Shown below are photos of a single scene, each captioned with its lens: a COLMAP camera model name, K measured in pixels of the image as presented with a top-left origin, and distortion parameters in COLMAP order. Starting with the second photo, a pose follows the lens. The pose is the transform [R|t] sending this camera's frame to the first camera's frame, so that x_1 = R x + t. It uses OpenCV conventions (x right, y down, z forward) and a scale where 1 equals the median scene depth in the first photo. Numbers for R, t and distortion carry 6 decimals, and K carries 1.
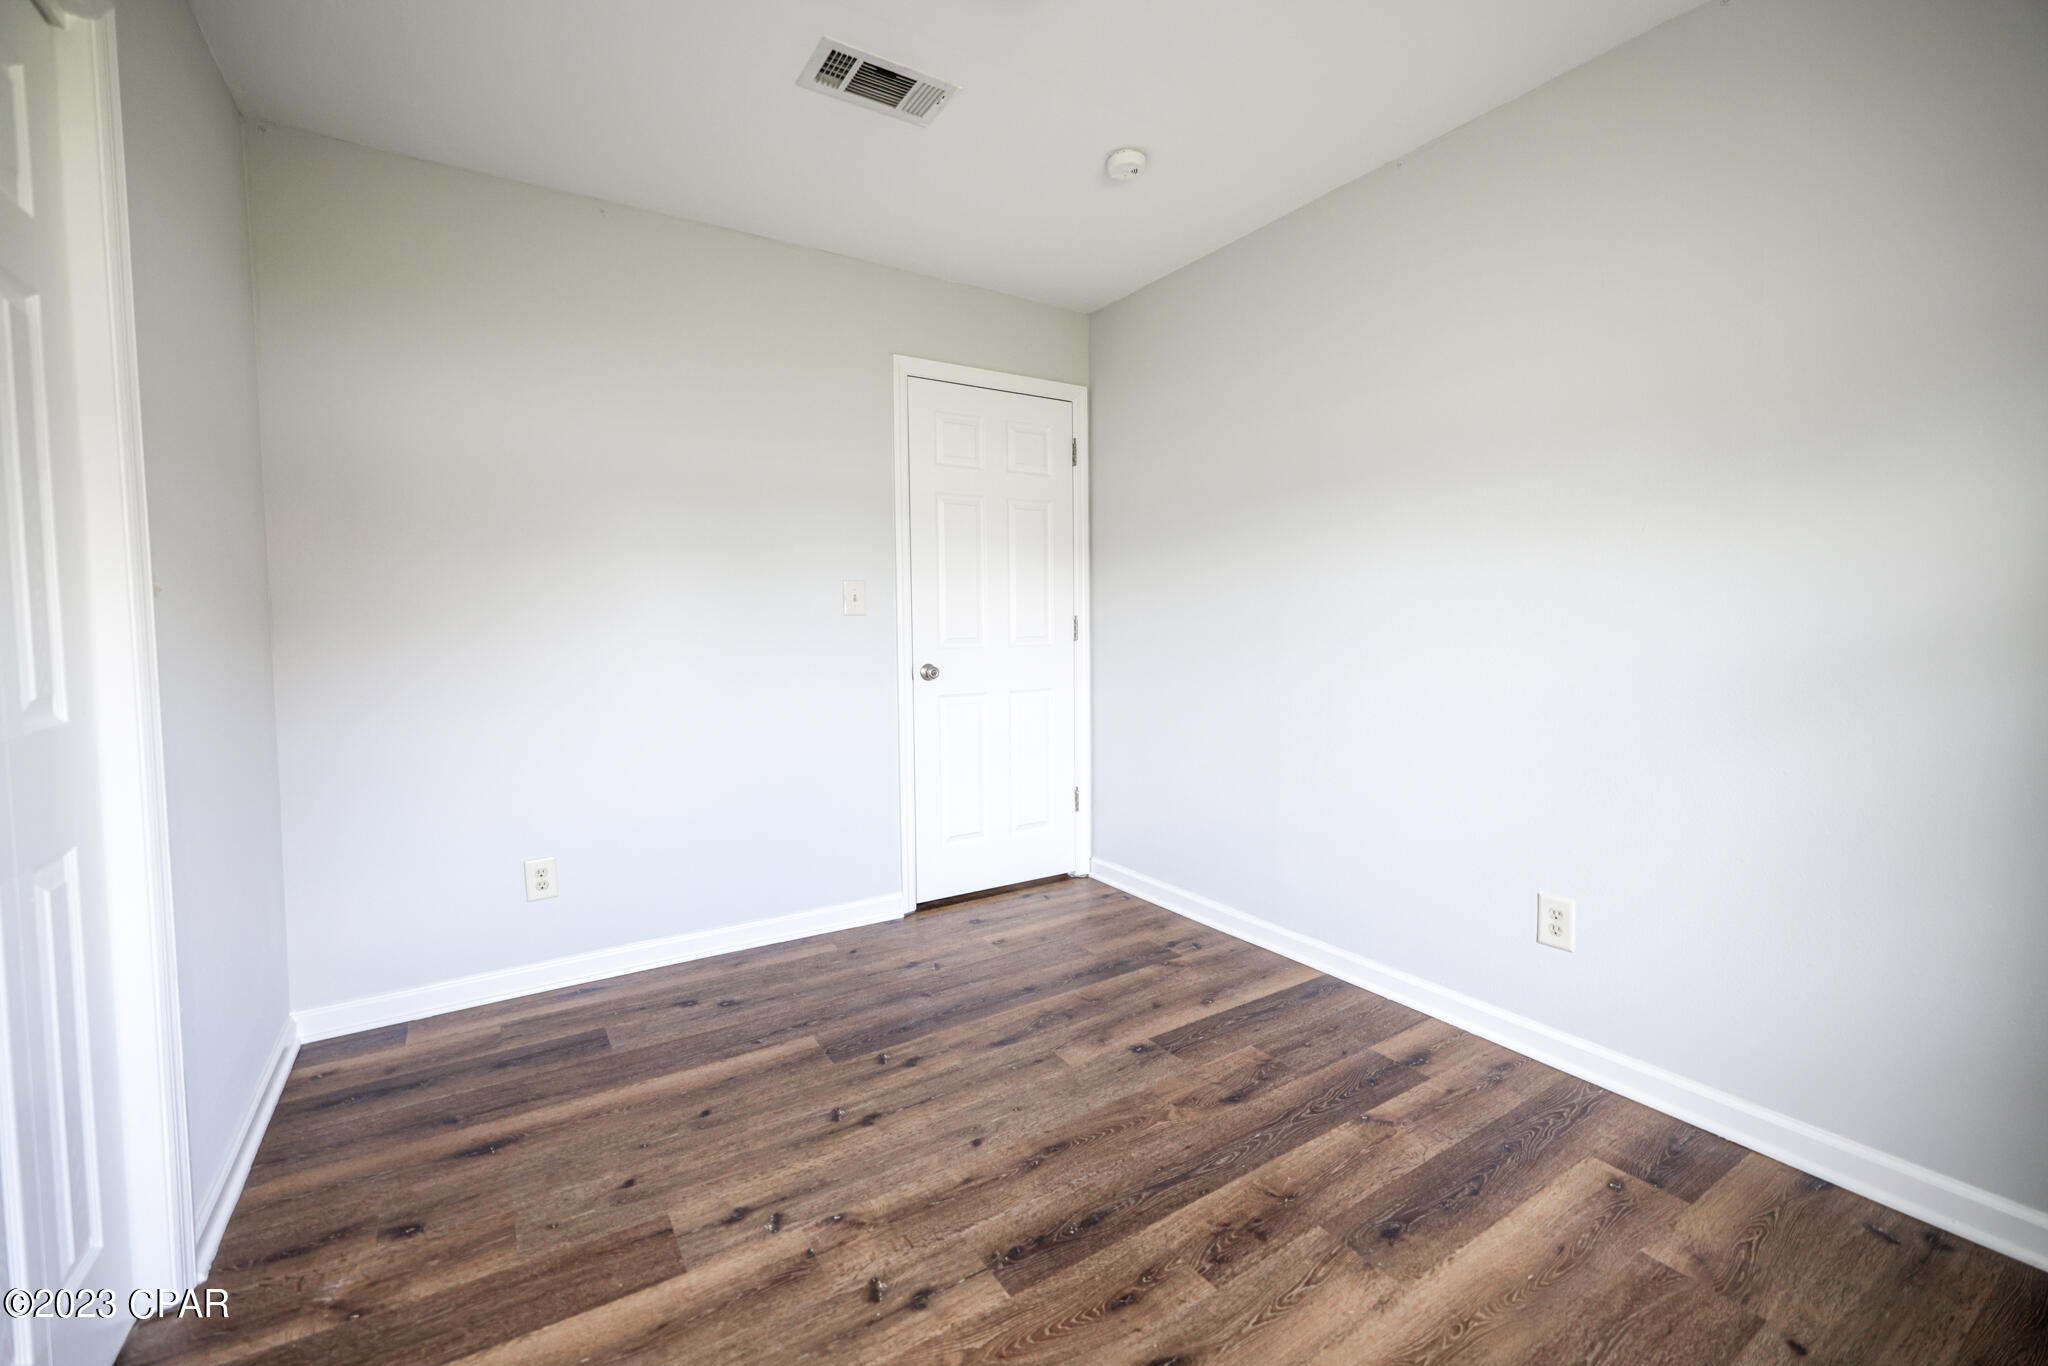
lens RADIAL K [[860.9, 0, 1021.9], [0, 860.9, 673.9], [0, 0, 1]] dist [0.002275, 0.000226]
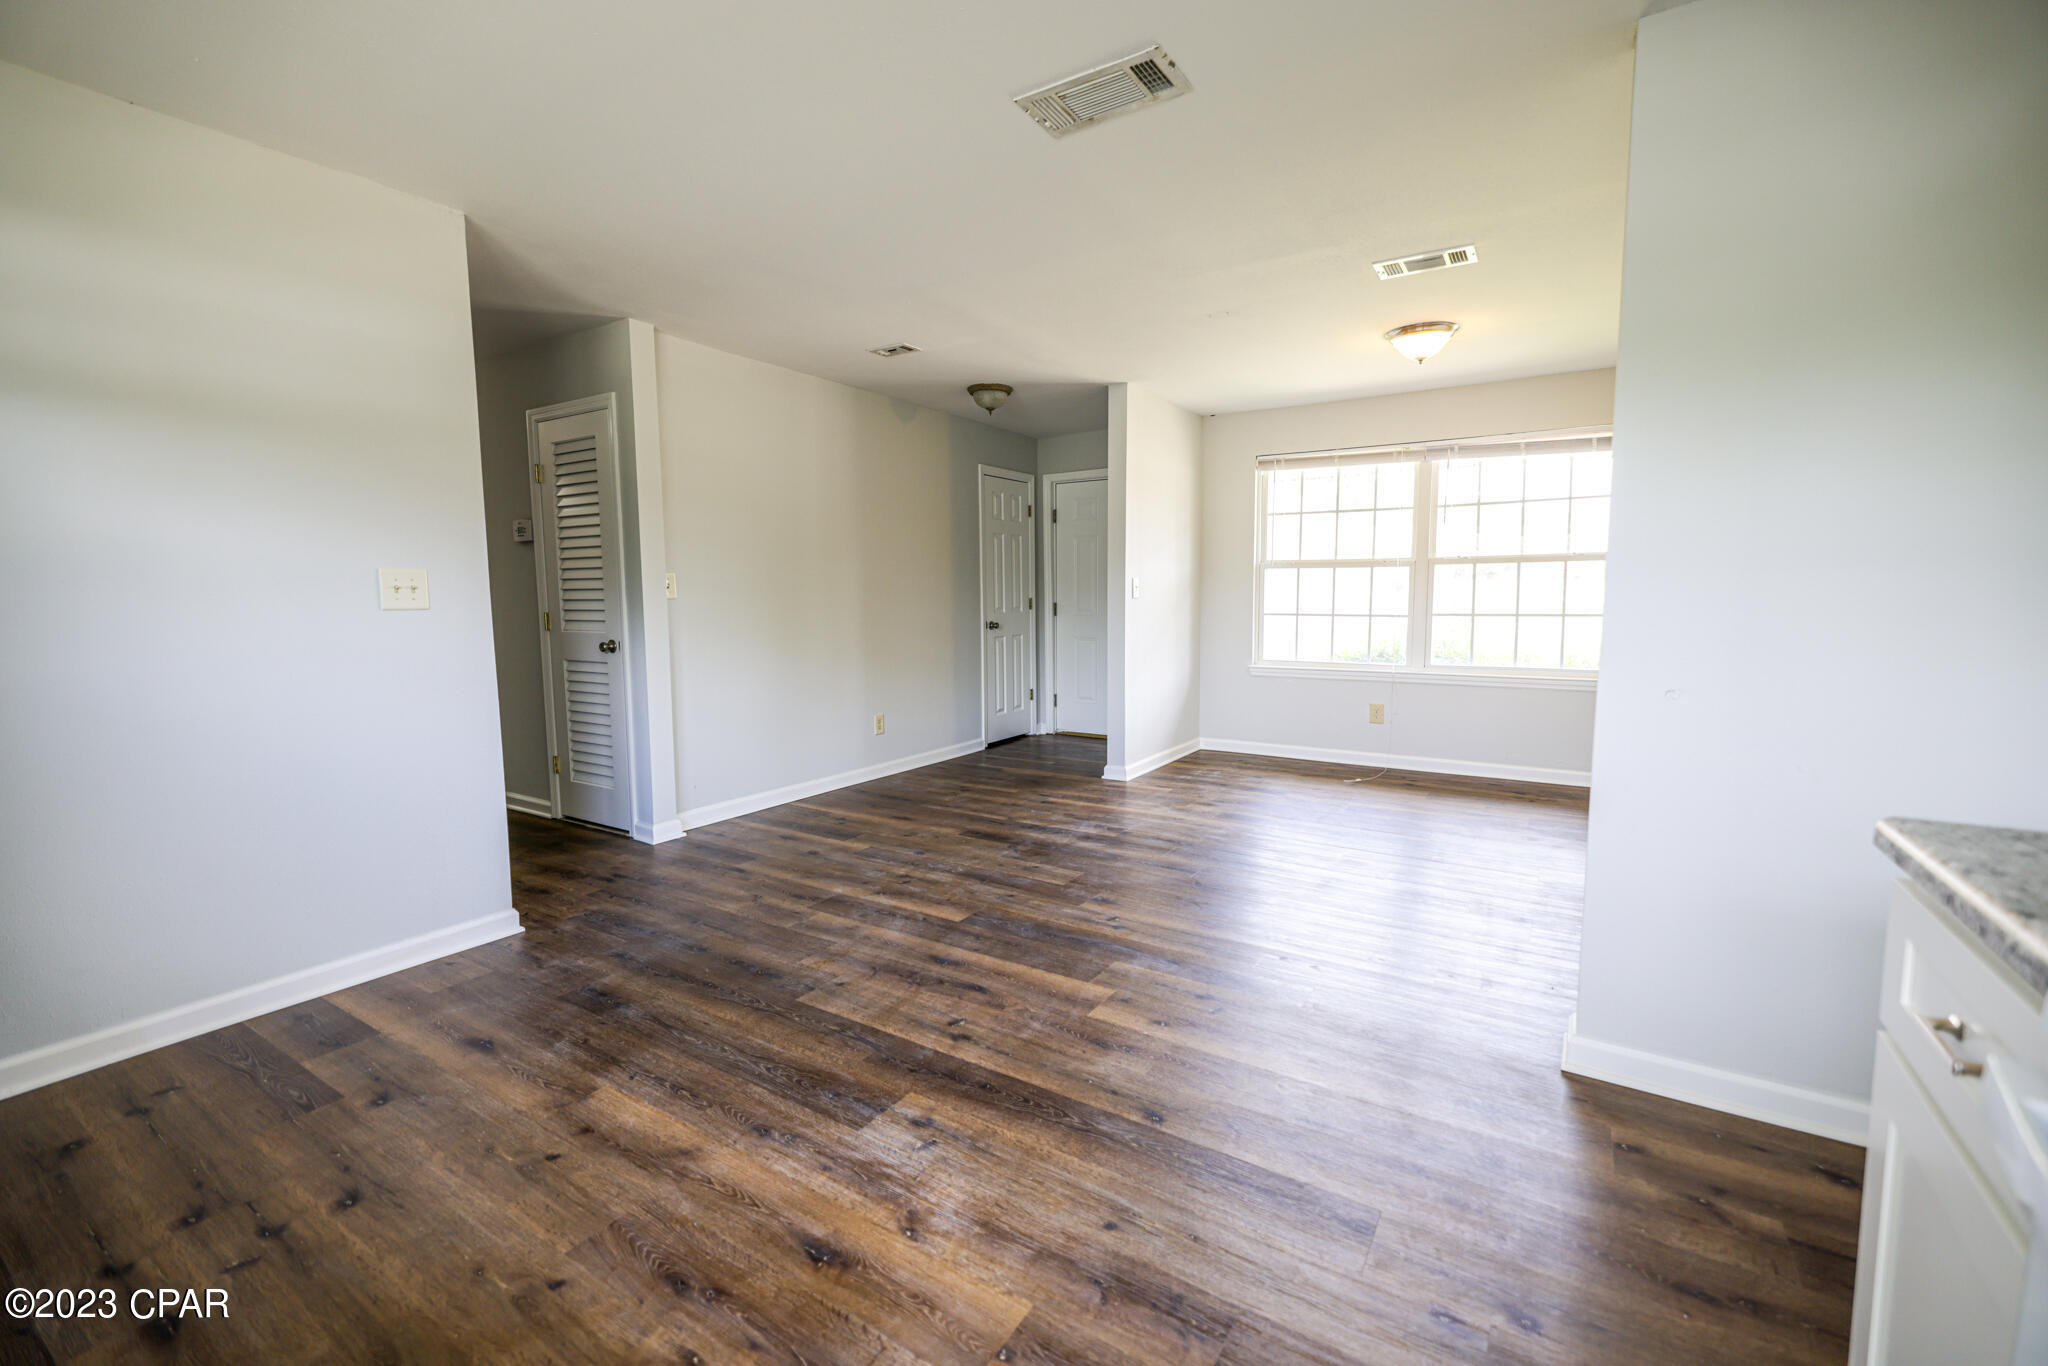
lens RADIAL K [[860.9, 0, 1021.9], [0, 860.9, 673.9], [0, 0, 1]] dist [0.002275, 0.000226]
pose [[0.911641, -0.036395, 0.409373, -0.857514], [0.020428, 0.998853, 0.043311, 0.022804], [-0.410479, -0.031121, 0.911339, -0.839182]]
